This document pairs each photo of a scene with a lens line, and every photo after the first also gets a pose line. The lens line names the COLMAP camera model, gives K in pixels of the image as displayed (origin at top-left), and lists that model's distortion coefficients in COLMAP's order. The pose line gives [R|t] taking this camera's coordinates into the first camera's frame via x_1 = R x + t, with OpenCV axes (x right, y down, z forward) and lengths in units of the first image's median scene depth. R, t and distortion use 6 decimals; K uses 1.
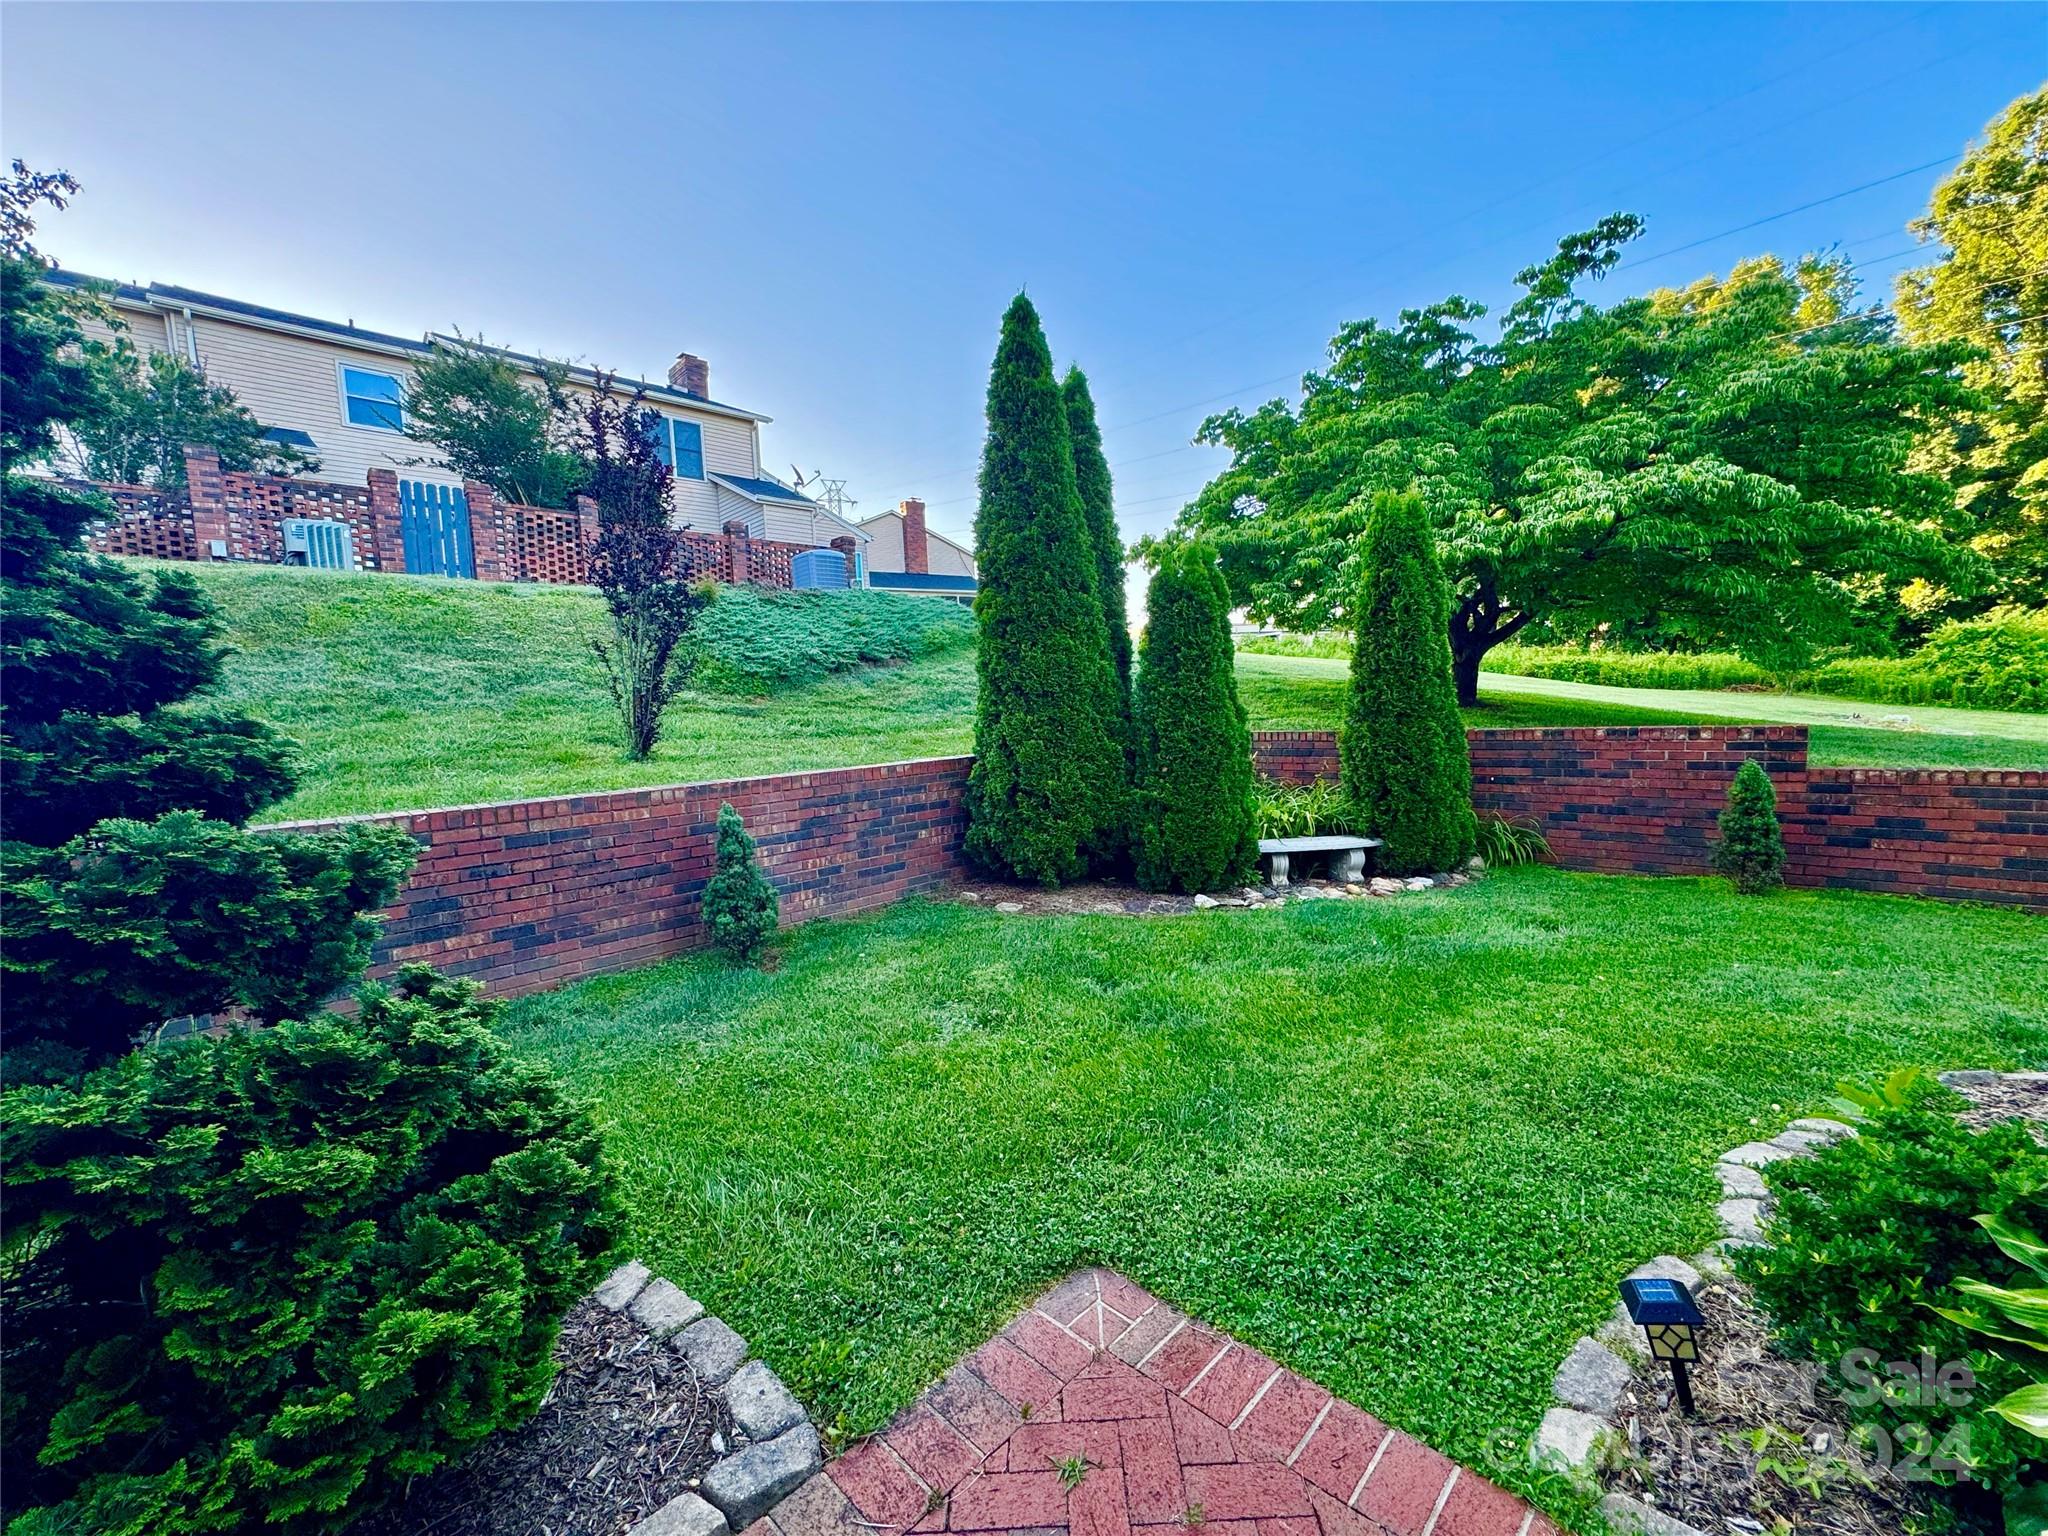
lens RADIAL K [[815.0, 0, 1024.0], [0, 815.0, 768.0], [0, 0, 1]] dist [-0.001819, 0.000547]
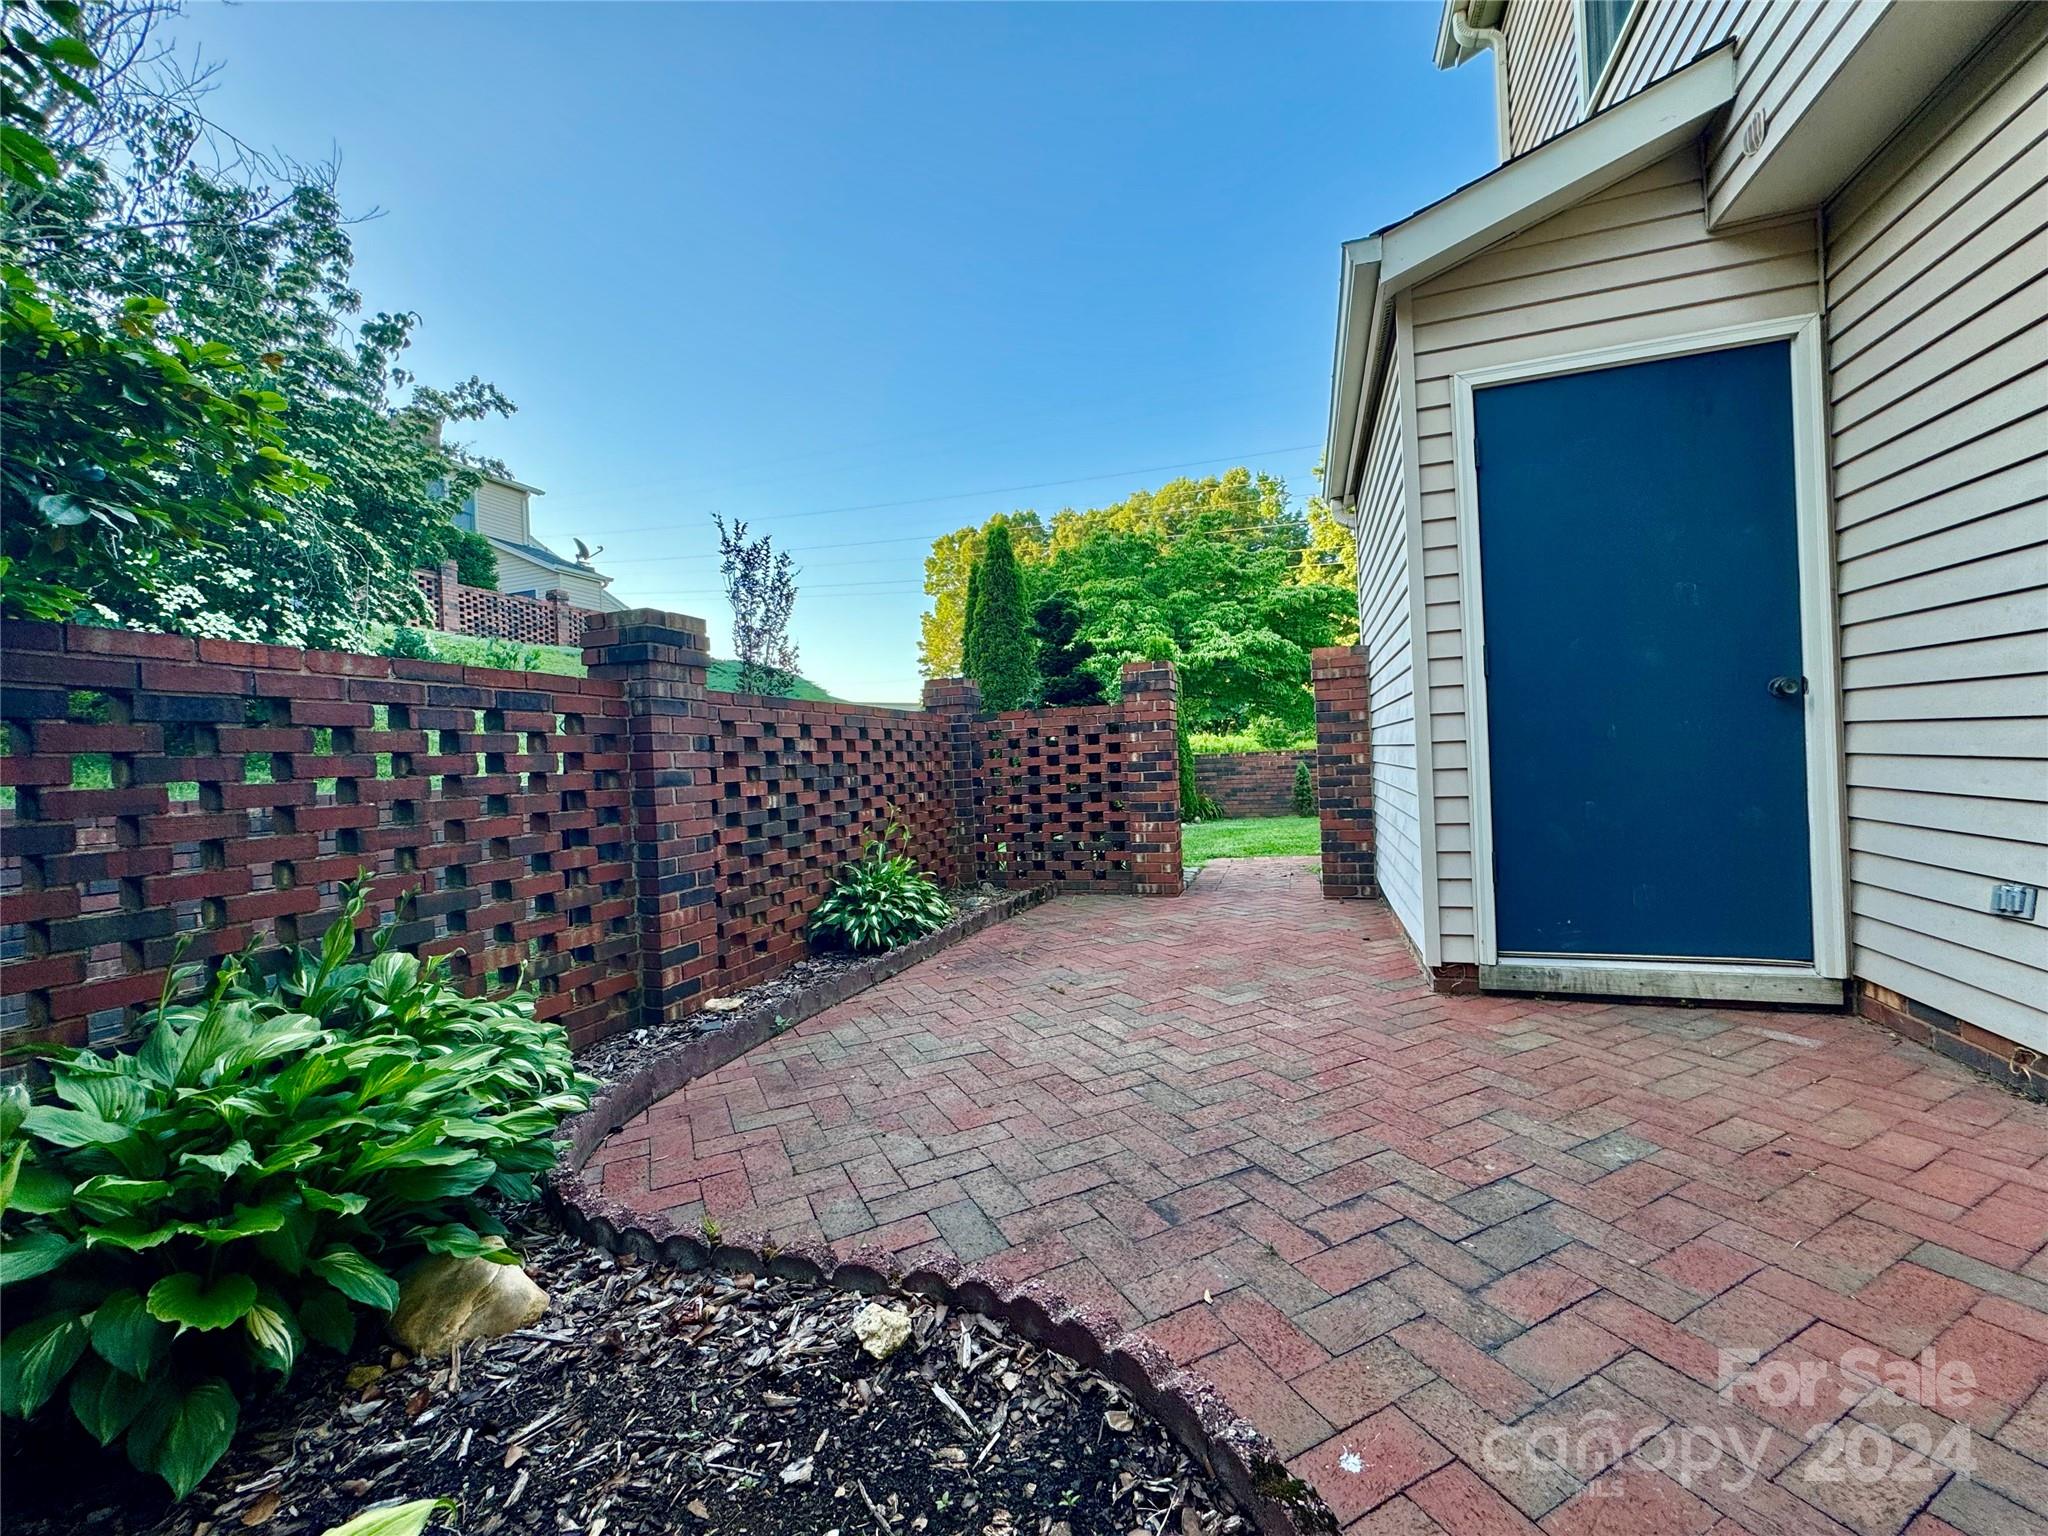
lens RADIAL K [[815.0, 0, 1024.0], [0, 815.0, 768.0], [0, 0, 1]] dist [-0.001819, 0.000547]
pose [[0.893560, 0.003851, 0.448927, -0.654367], [0.039060, 0.995504, -0.086285, 0.130927], [-0.447242, 0.094636, 0.889392, -0.550012]]
